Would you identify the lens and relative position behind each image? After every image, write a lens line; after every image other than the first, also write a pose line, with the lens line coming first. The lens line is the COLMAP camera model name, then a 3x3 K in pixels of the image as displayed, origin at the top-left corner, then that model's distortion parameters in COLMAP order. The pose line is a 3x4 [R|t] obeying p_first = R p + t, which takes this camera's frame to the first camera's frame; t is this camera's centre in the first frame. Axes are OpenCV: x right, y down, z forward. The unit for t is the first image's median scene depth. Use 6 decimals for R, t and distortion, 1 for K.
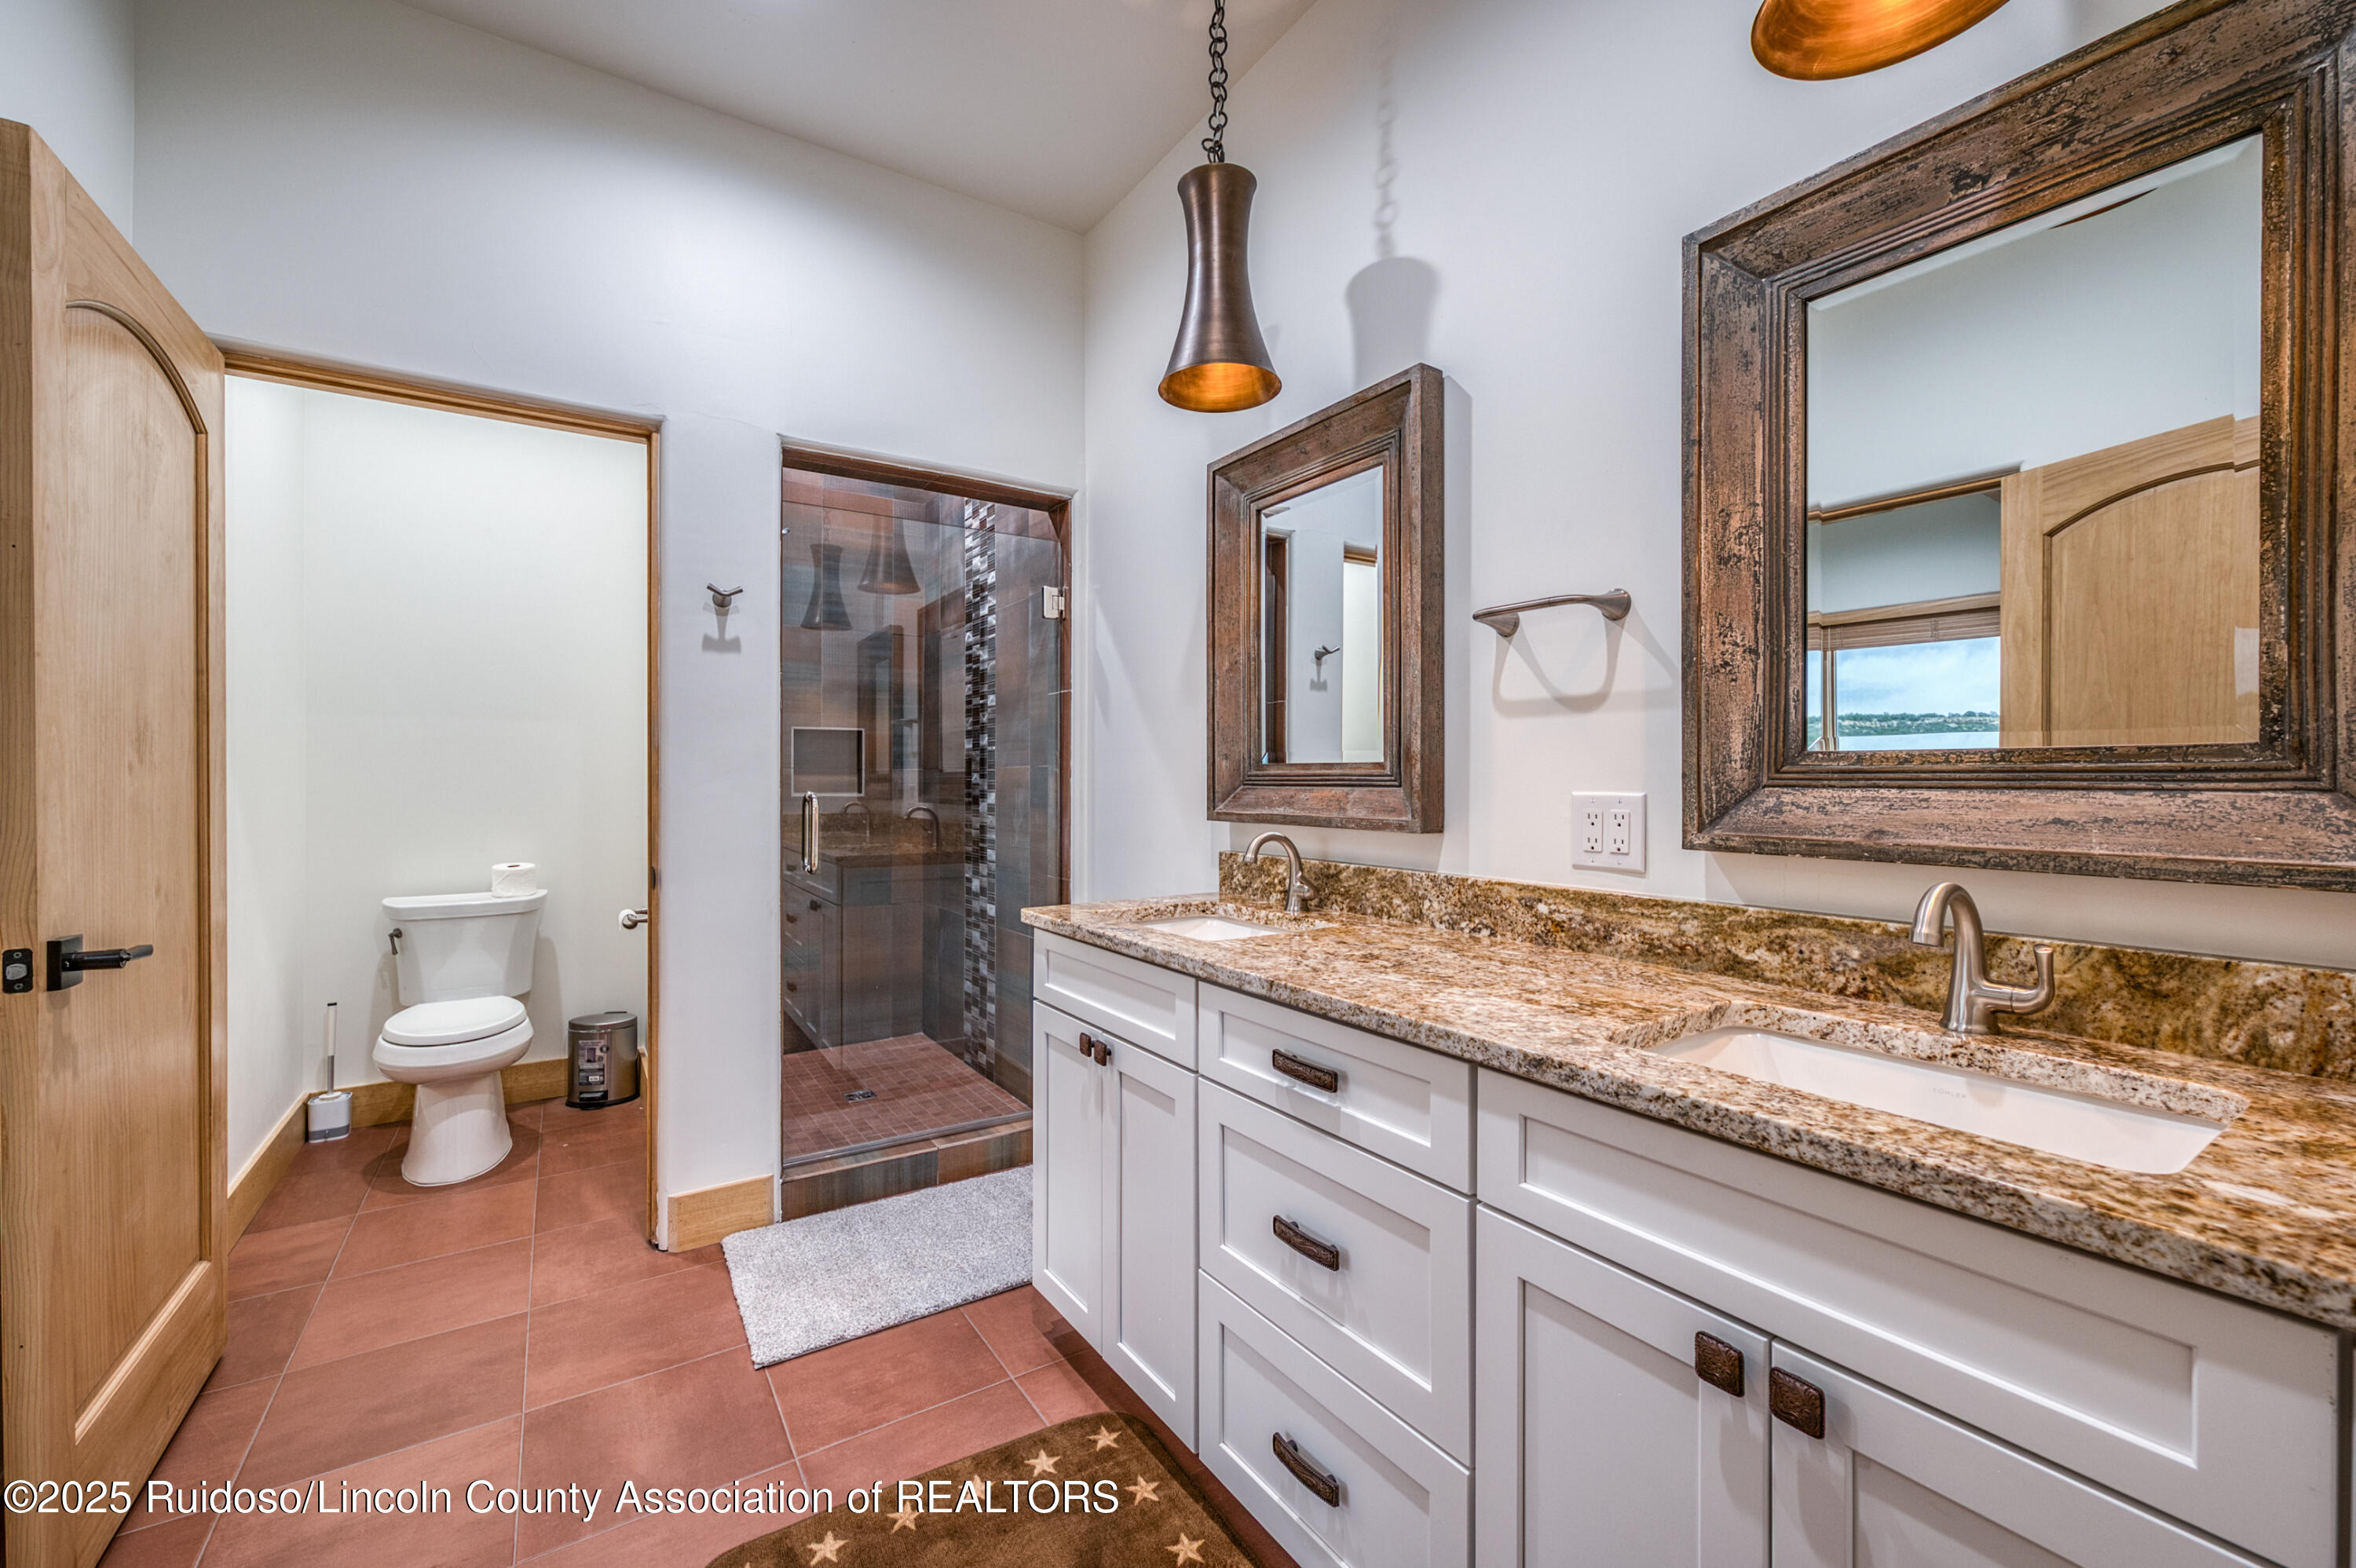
lens RADIAL K [[959.9, 0, 1126.4], [0, 959.9, 782.0], [0, 0, 1]] dist [0.003457, -0.000804]
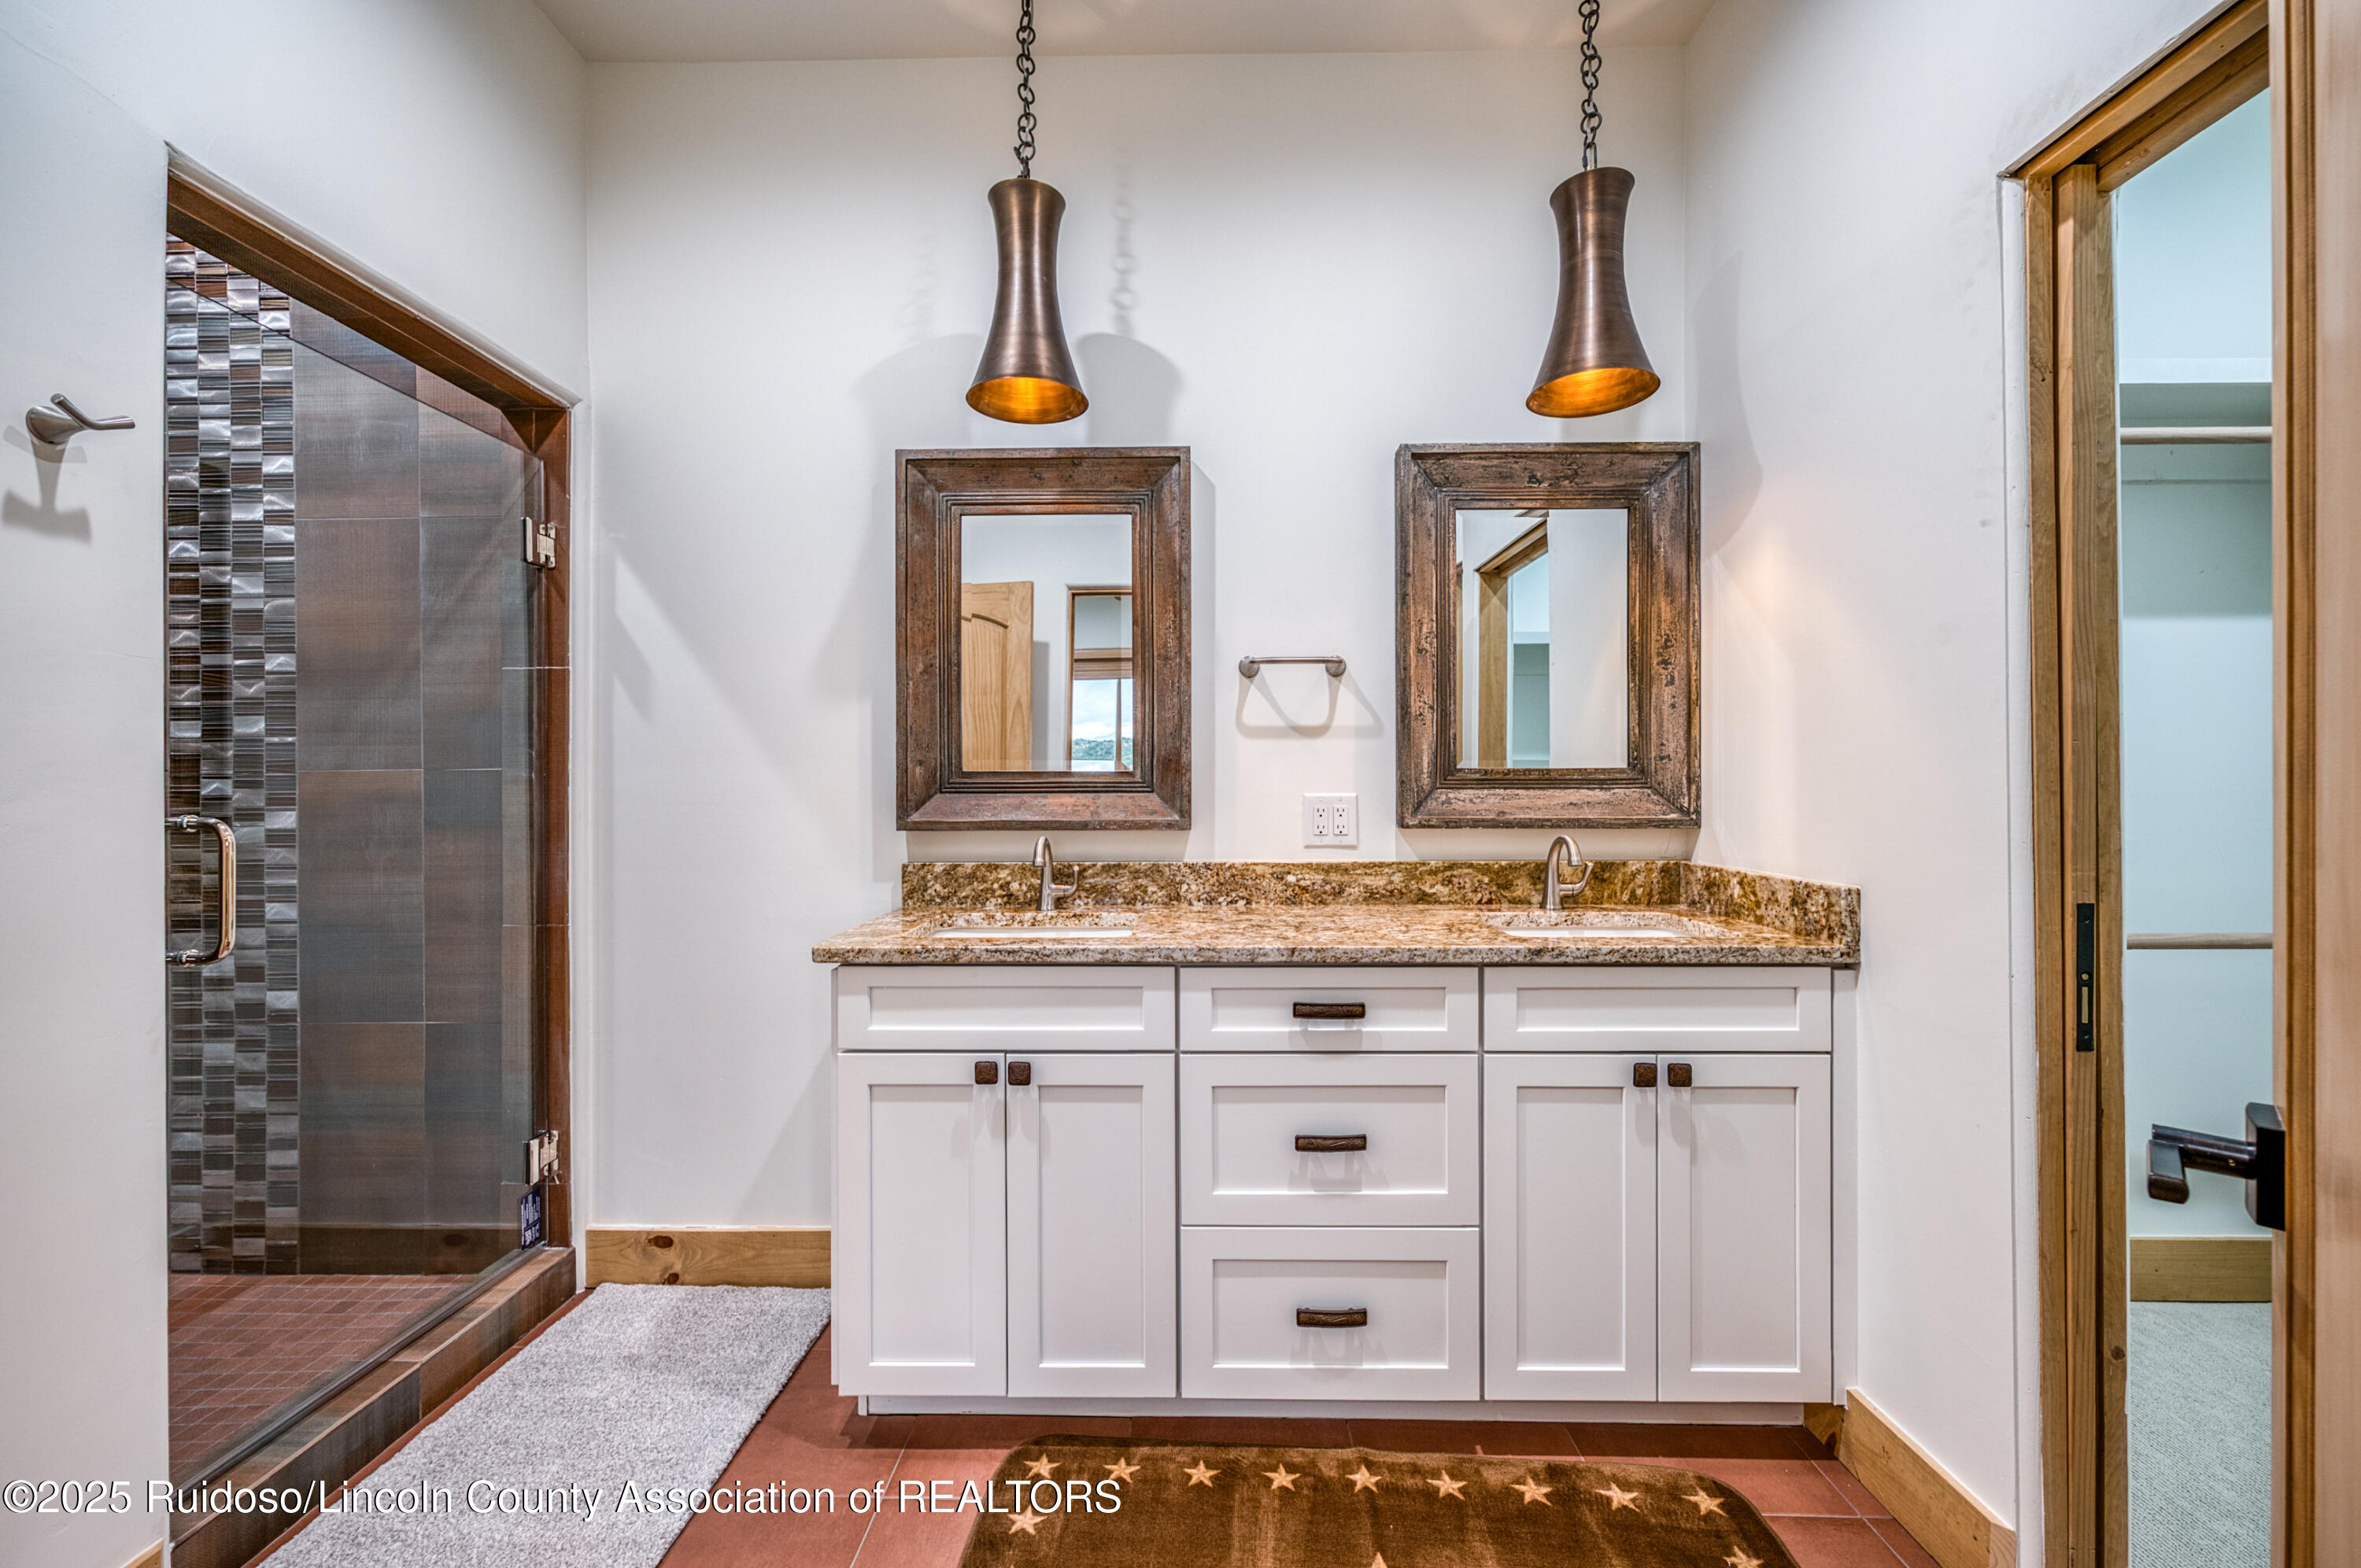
lens RADIAL K [[961.9, 0, 1228.3], [0, 961.9, 785.5], [0, 0, 1]] dist [0.003457, -0.000804]
pose [[0.529761, -0.004757, 0.848134, -0.844296], [0.007066, 0.999974, 0.001195, -0.004747], [-0.848118, 0.005360, 0.529781, 0.365973]]
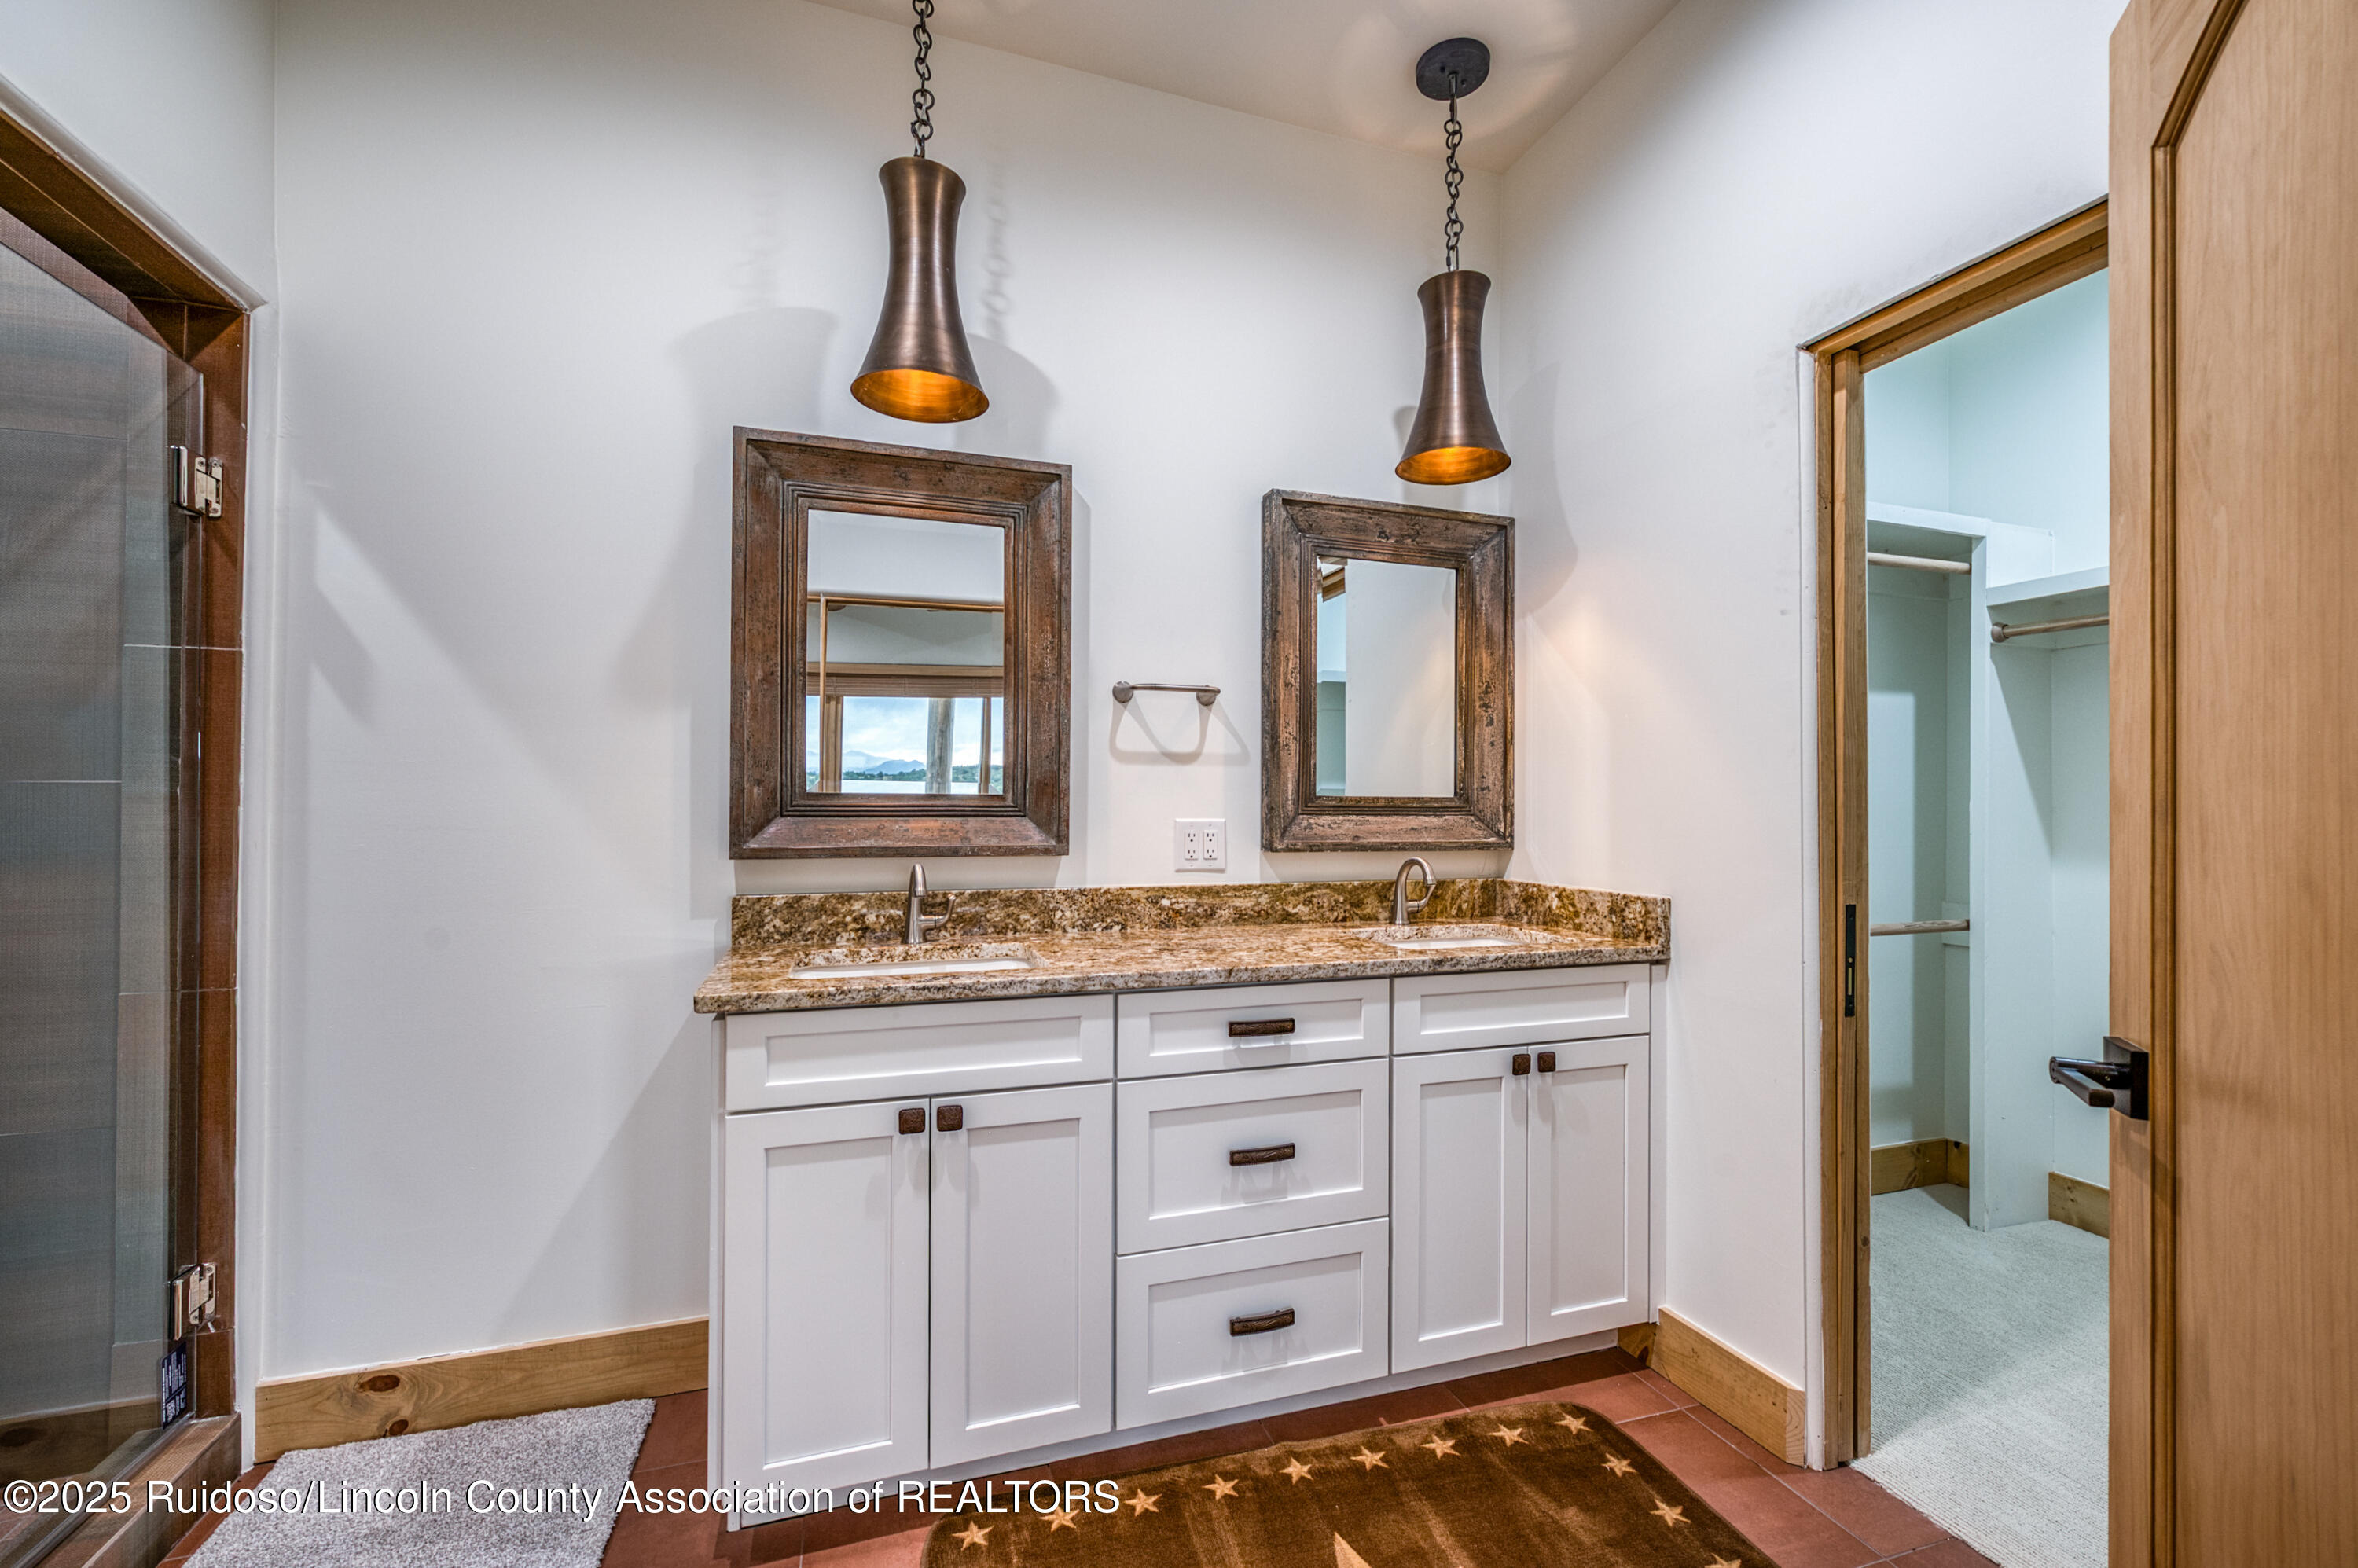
lens RADIAL K [[960.8, 0, 1241.7], [0, 960.8, 802.9], [0, 0, 1]] dist [0.003457, -0.000804]
pose [[0.214984, 0.004345, 0.976608, -0.978240], [-0.000965, 0.999991, -0.004237, -0.008293], [-0.976617, -0.000032, 0.214986, 0.631024]]
